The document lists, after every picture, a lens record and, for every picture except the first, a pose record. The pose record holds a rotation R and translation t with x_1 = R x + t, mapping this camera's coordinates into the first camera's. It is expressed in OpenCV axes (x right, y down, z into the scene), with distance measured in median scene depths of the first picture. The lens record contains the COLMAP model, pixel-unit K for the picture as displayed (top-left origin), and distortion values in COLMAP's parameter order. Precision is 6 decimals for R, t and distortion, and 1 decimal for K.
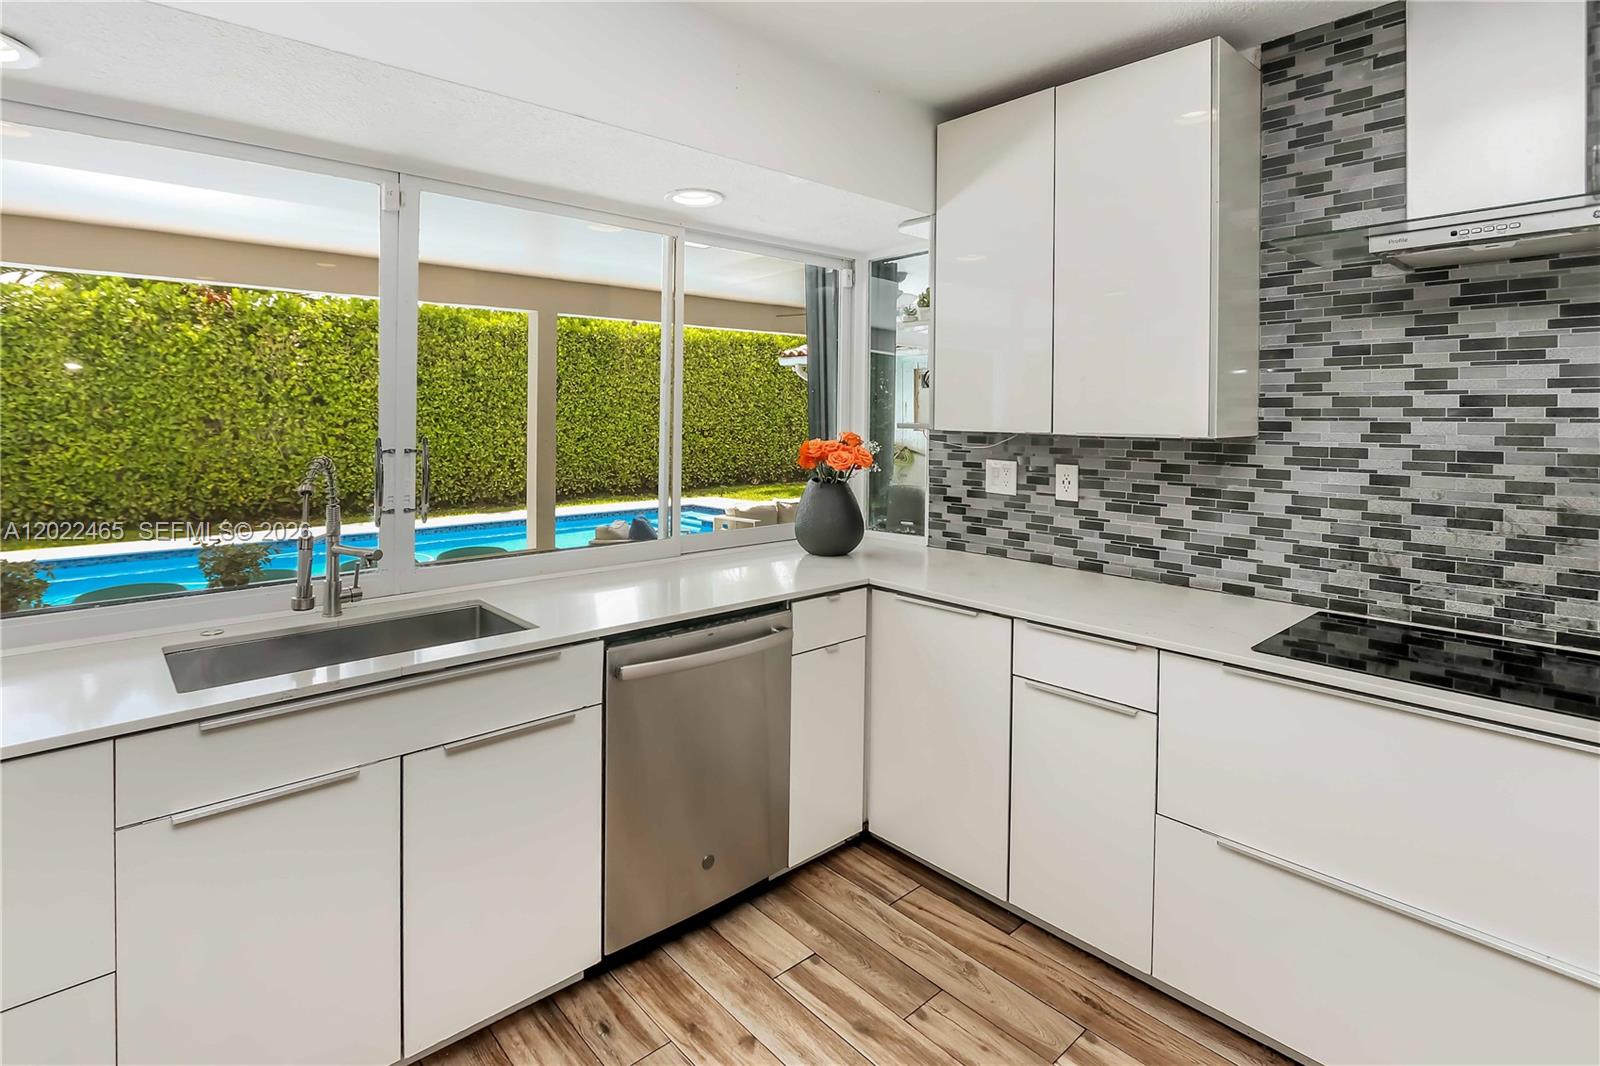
lens RADIAL K [[768.6, 0, 784.0], [0, 768.6, 460.5], [0, 0, 1]] dist [-0.018349, 0.003079]
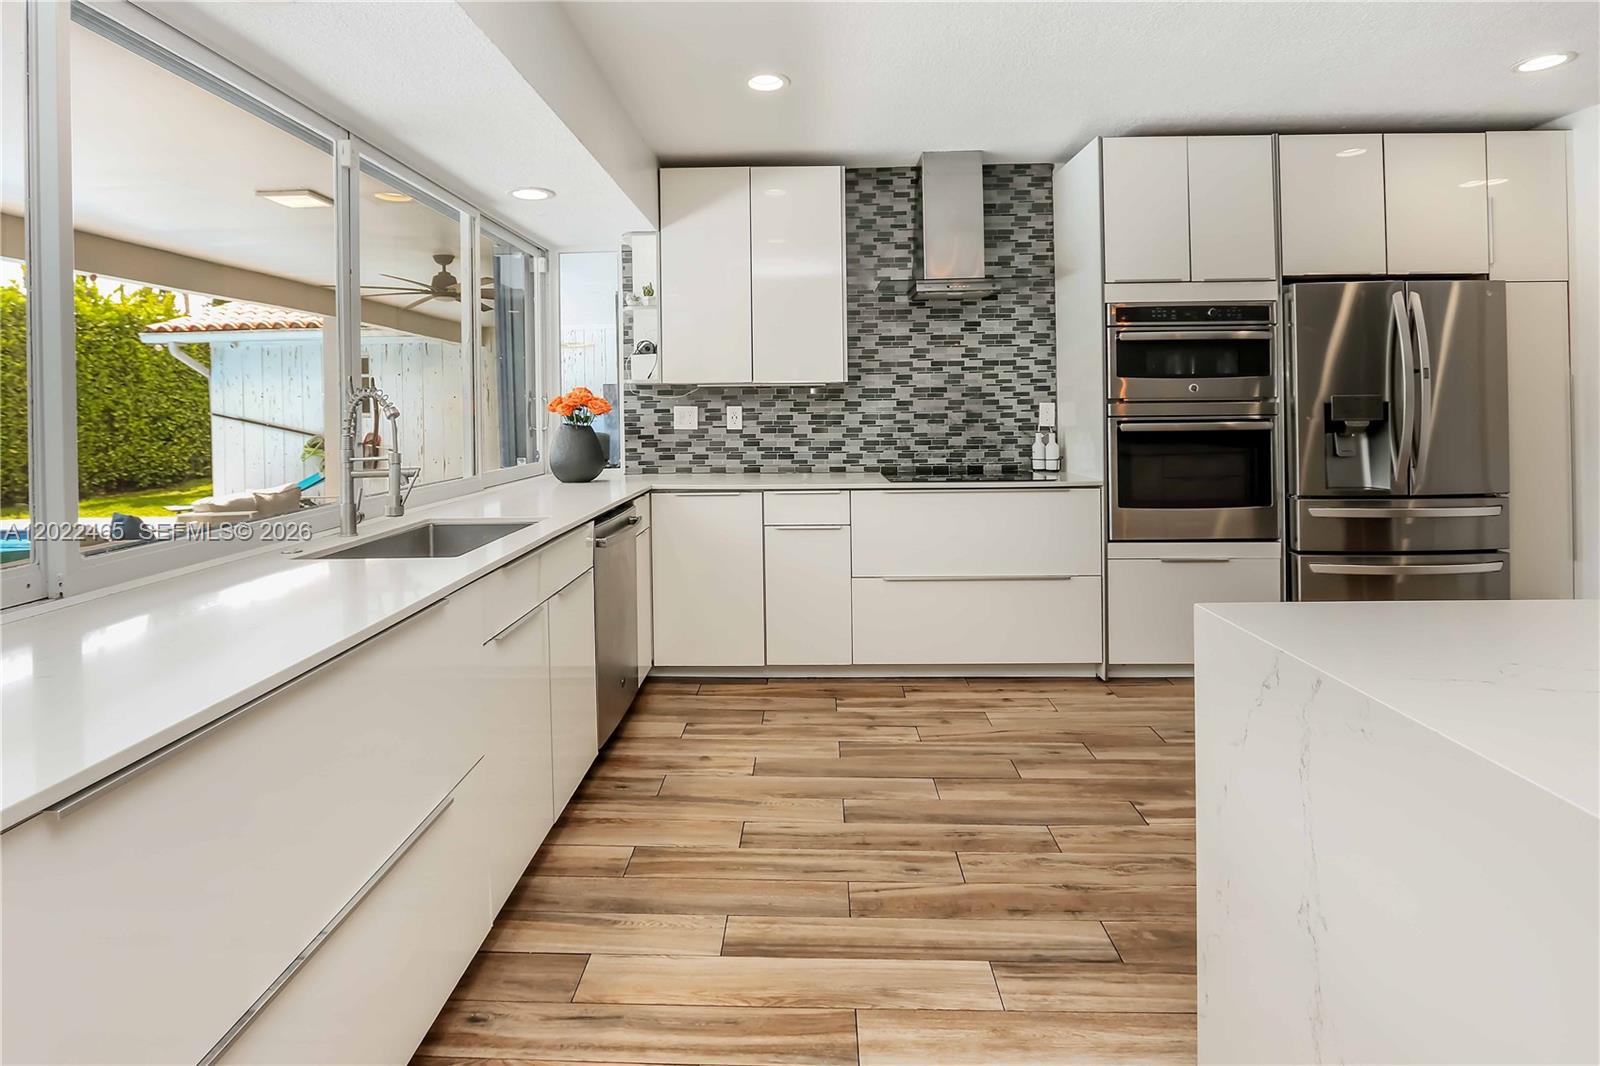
lens RADIAL K [[768.6, 0, 747.1], [0, 768.6, 481.8], [0, 0, 1]] dist [-0.018349, 0.003079]
pose [[0.719111, -0.079545, 0.690328, -0.745374], [0.054656, 0.996824, 0.057928, 0.074137], [-0.692743, -0.003926, 0.721174, -0.149207]]
